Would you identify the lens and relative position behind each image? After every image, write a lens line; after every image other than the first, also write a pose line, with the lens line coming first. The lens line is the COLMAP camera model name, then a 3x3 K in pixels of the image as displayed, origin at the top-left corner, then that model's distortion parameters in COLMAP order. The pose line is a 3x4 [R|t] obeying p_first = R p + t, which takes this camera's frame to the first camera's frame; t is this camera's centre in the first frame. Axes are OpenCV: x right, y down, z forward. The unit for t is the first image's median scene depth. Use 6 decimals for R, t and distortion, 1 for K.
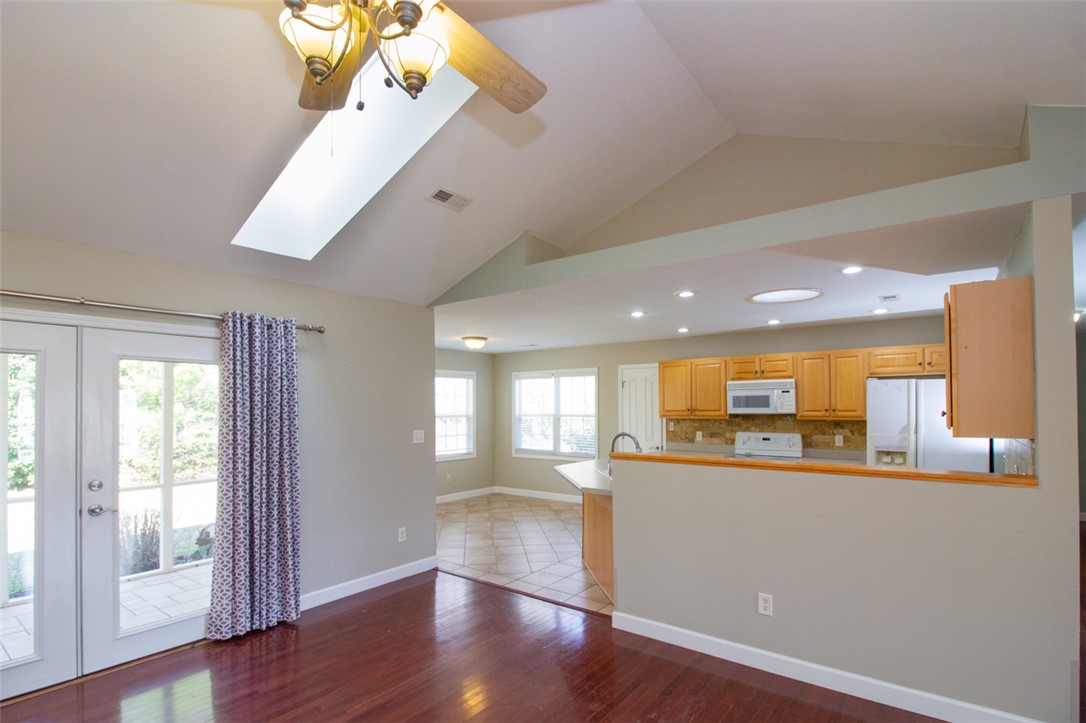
lens RADIAL K [[530.0, 0, 533.8], [0, 530.0, 397.2], [0, 0, 1]] dist [-0.005364, -0.000881]
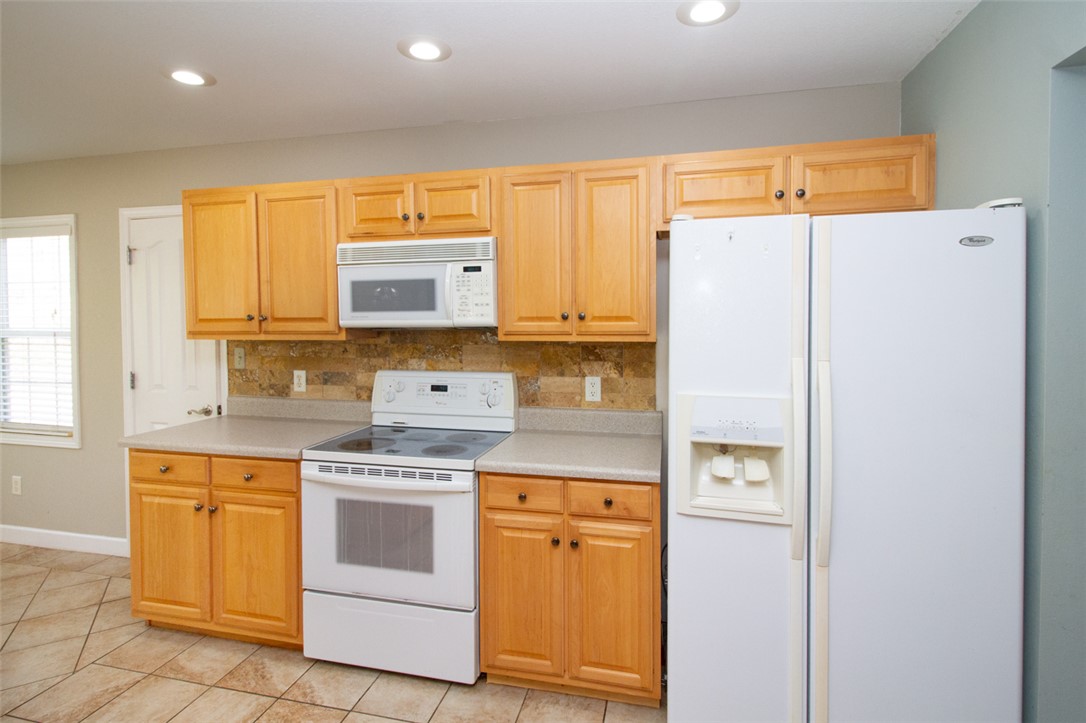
lens RADIAL K [[530.0, 0, 548.2], [0, 530.0, 336.7], [0, 0, 1]] dist [-0.005364, -0.000881]
pose [[0.904371, -0.015803, 0.426454, 0.338842], [-0.006952, 0.998636, 0.051749, 0.017172], [-0.426690, -0.049765, 0.903028, 0.589605]]
